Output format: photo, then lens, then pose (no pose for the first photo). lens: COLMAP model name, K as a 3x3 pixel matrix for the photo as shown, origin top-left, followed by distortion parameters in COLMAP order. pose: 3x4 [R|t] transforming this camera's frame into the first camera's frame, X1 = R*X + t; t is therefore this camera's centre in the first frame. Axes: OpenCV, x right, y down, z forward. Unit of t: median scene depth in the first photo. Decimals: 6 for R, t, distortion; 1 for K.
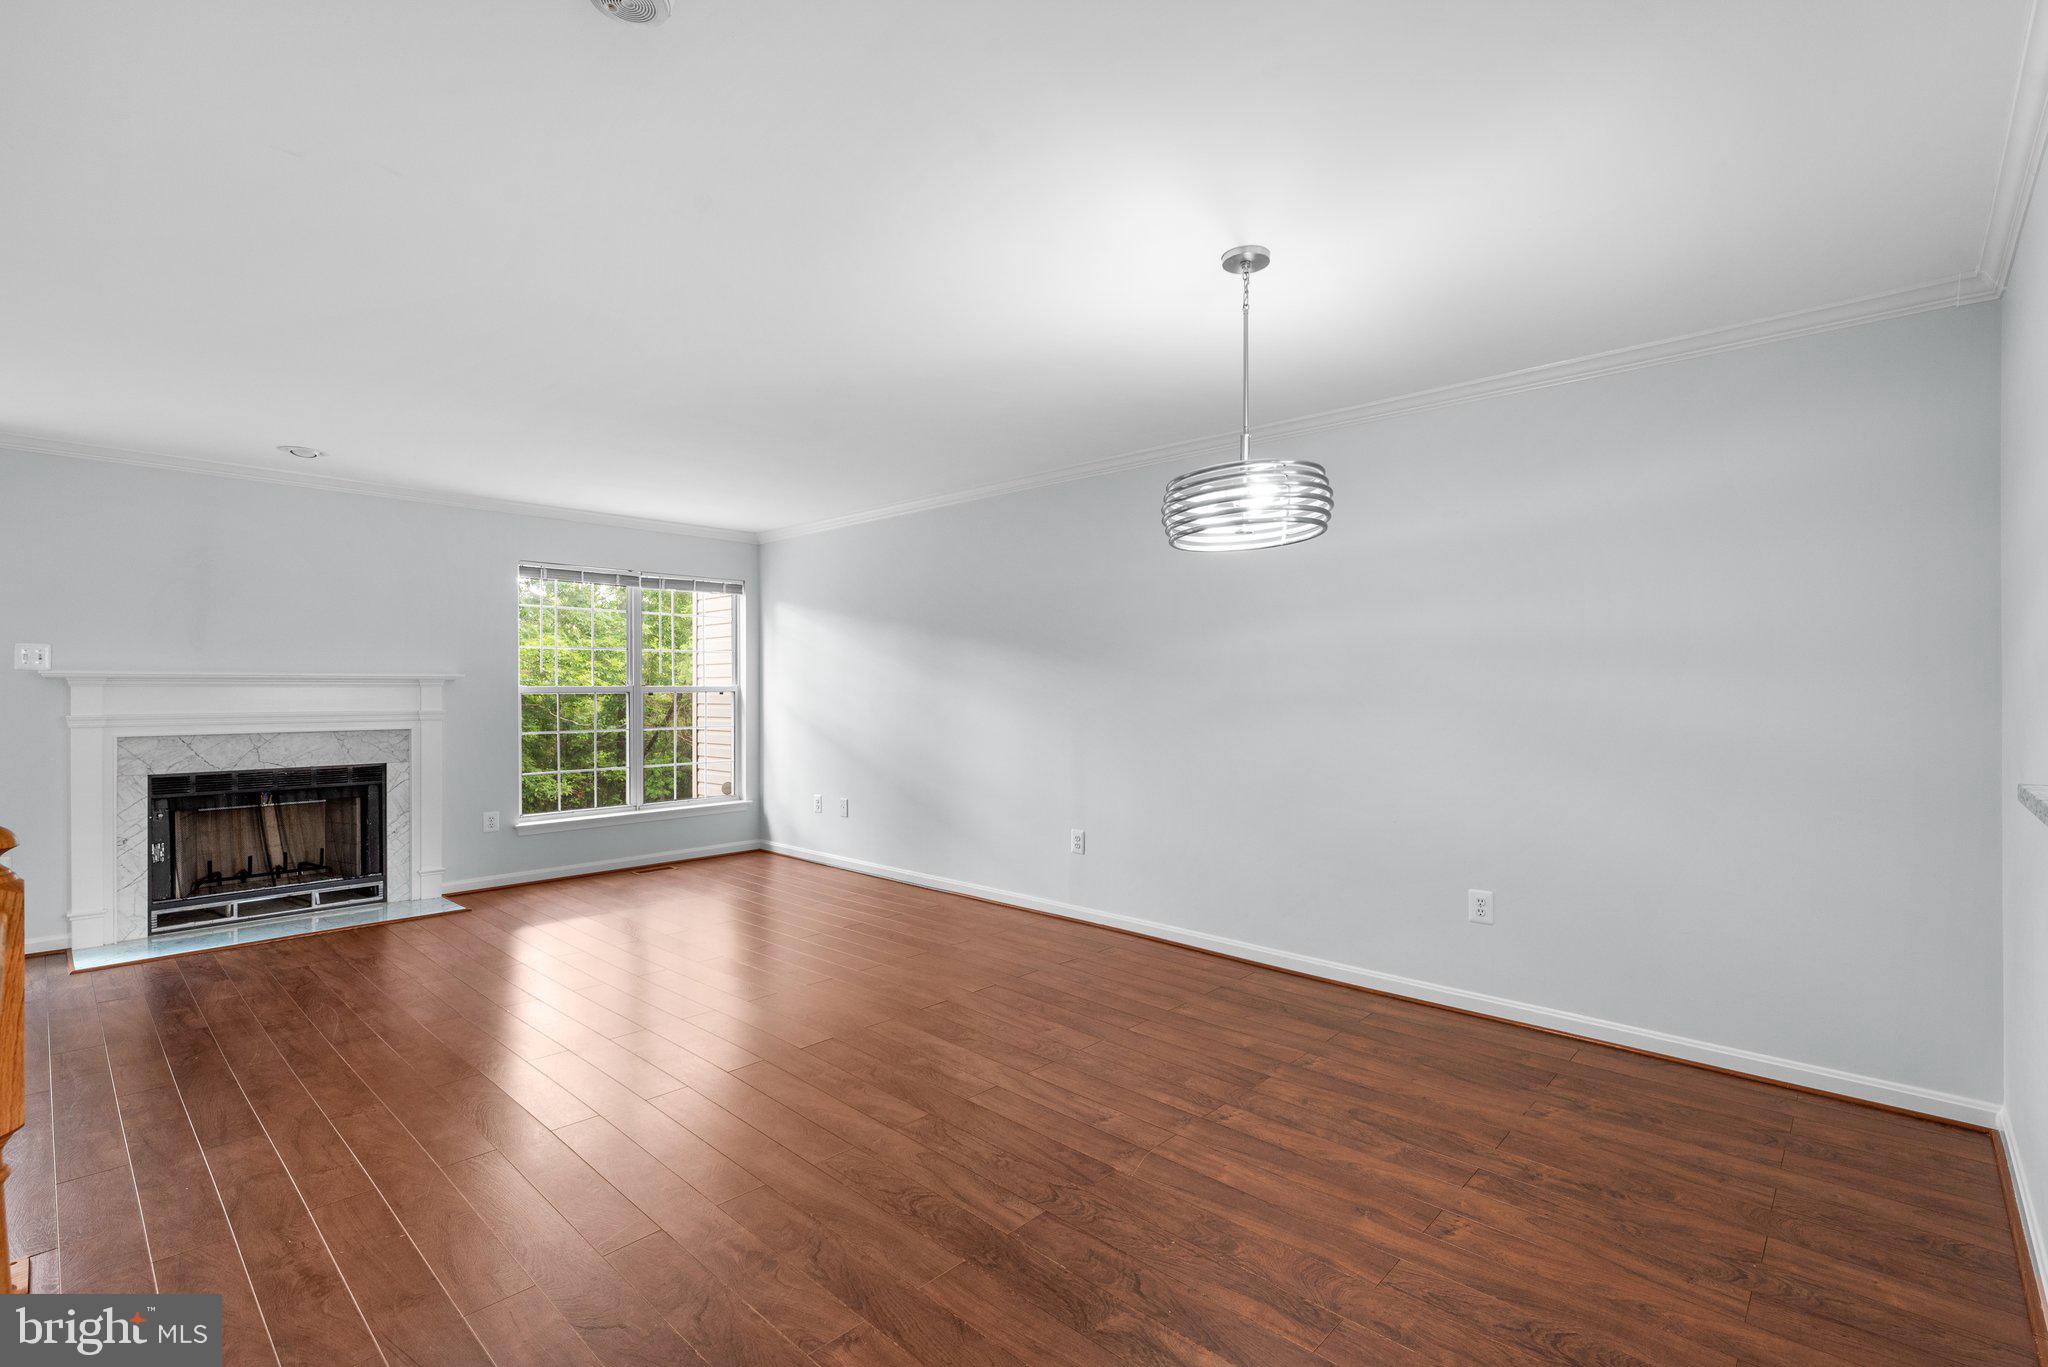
lens RADIAL K [[916.1, 0, 1034.9], [0, 916.1, 690.1], [0, 0, 1]] dist [0.003015, -0.000084]
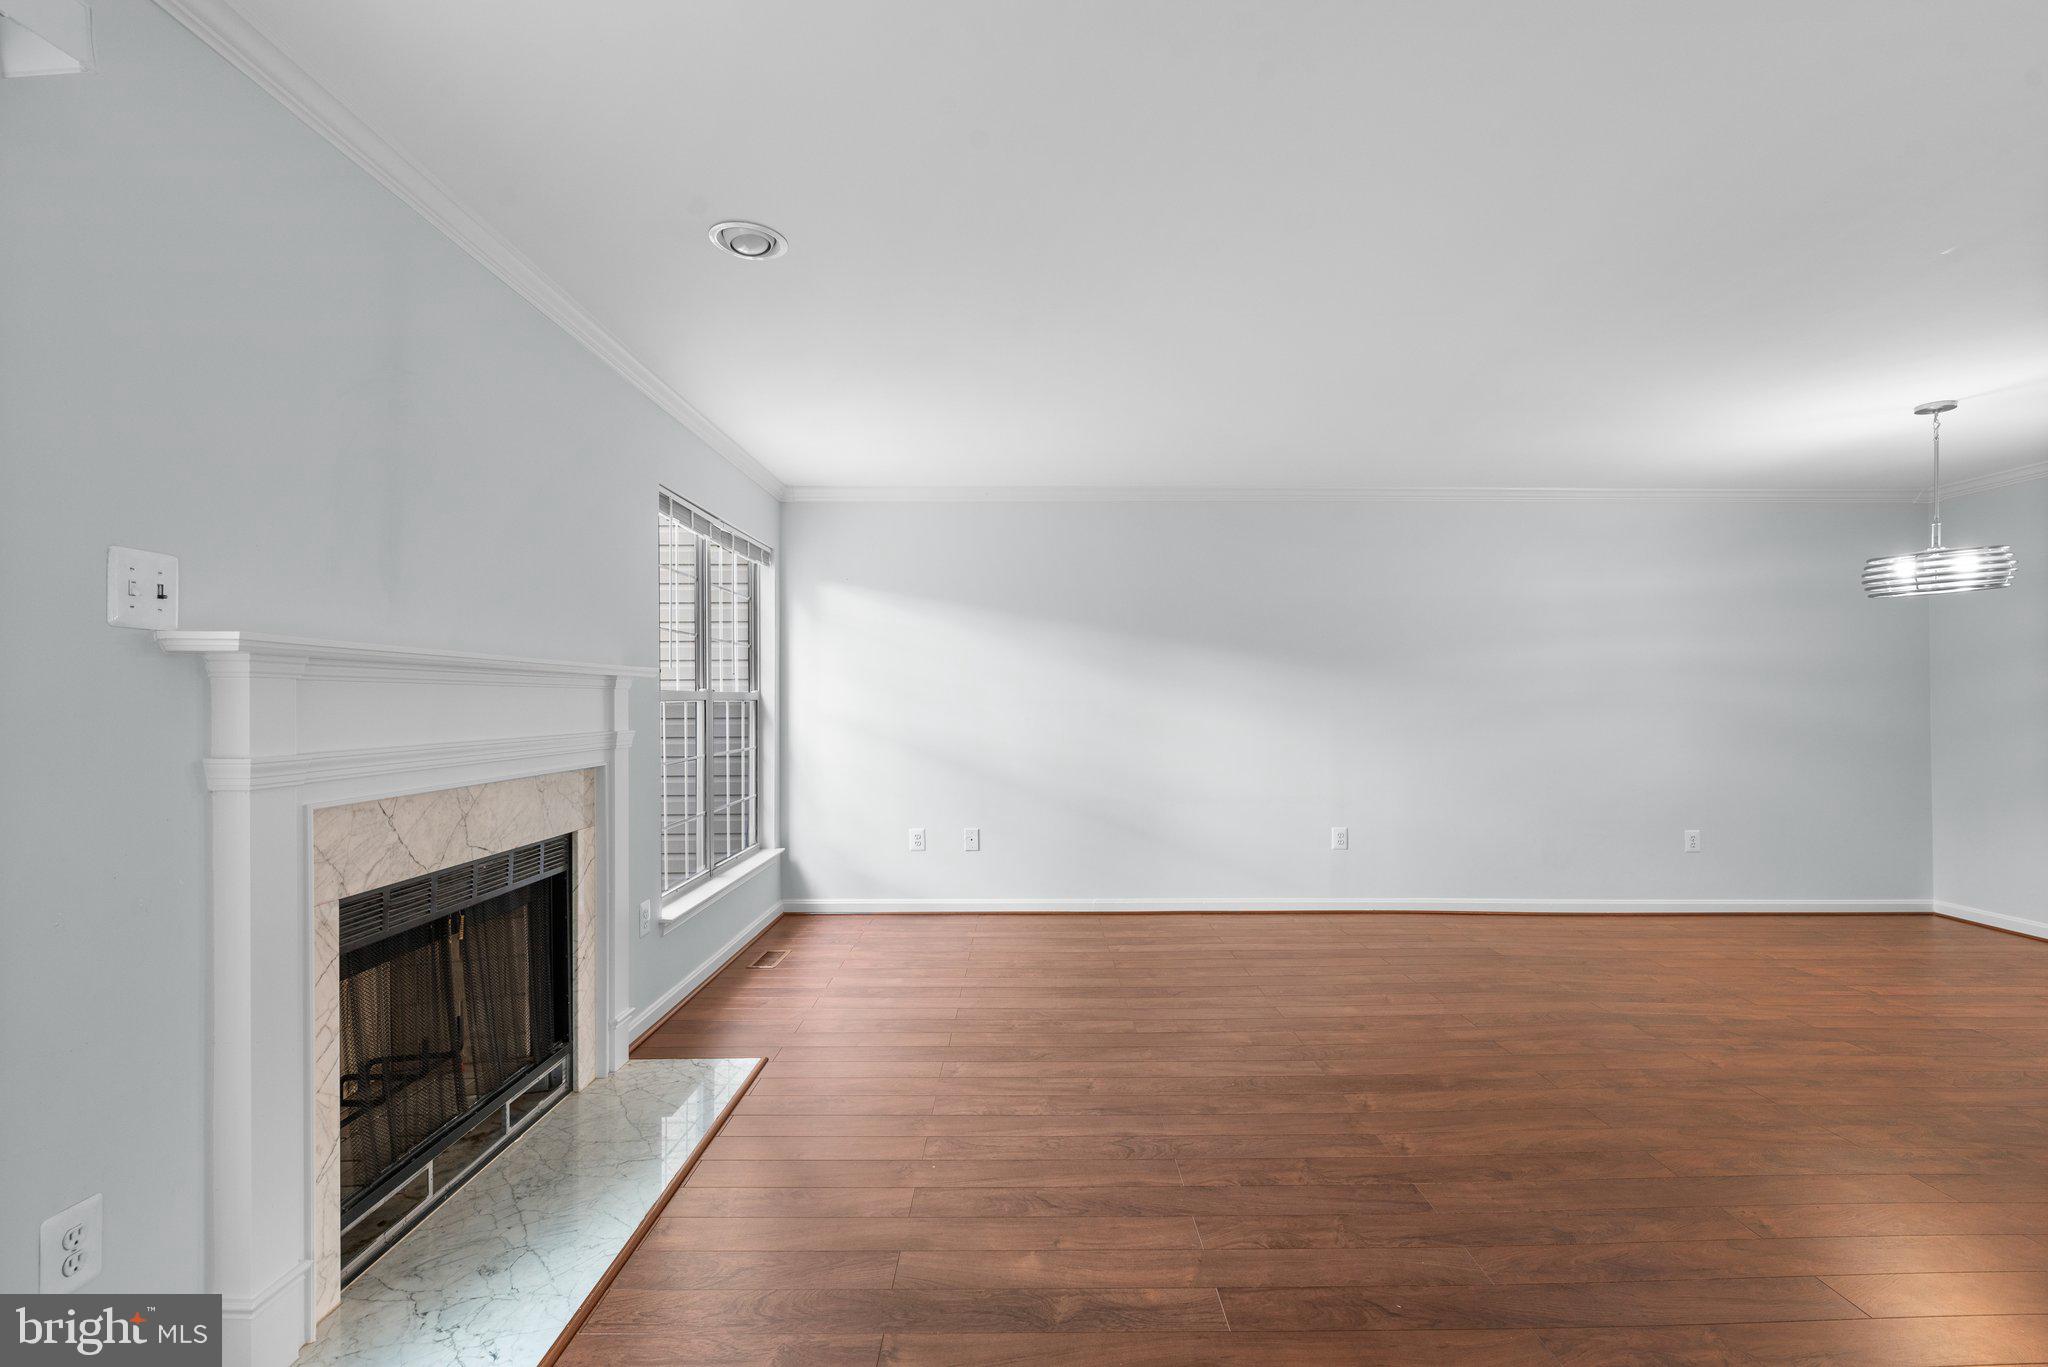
lens RADIAL K [[916.1, 0, 1032.0], [0, 916.1, 696.6], [0, 0, 1]] dist [0.003015, -0.000084]
pose [[0.731057, 0.002885, 0.682310, -0.872729], [0.002197, 0.999976, -0.006582, 0.005286], [-0.682313, 0.006311, 0.731033, 0.423431]]
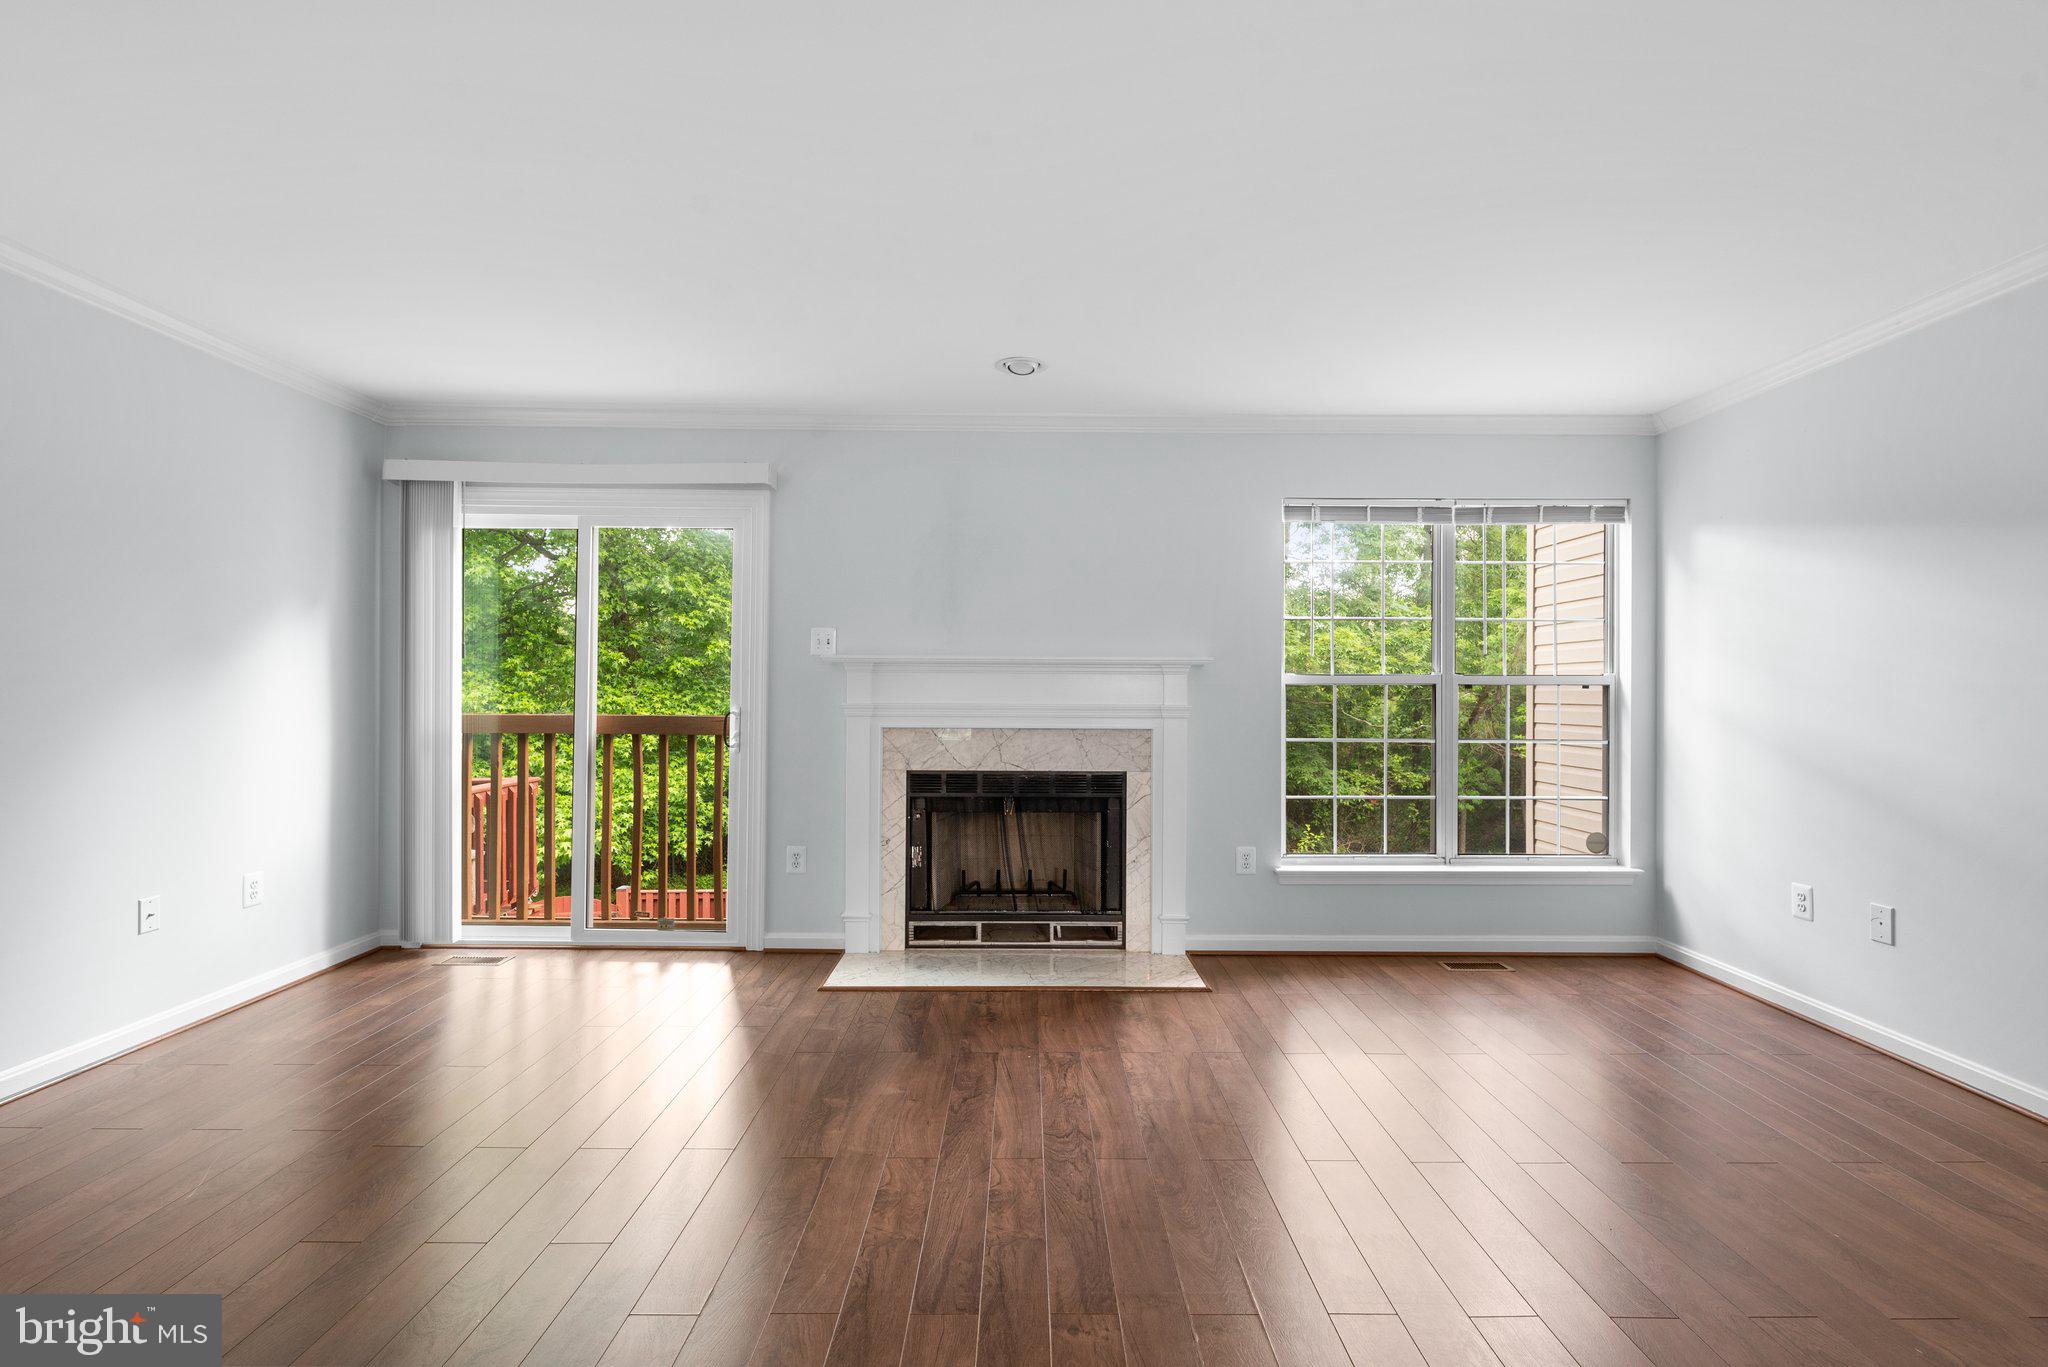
lens RADIAL K [[916.1, 0, 1027.4], [0, 916.1, 678.8], [0, 0, 1]] dist [0.003015, -0.000084]
pose [[0.678863, -0.002357, -0.734262, -0.190227], [-0.007654, 0.999918, -0.010286, 0.009160], [0.734225, 0.012602, 0.678789, 0.405590]]
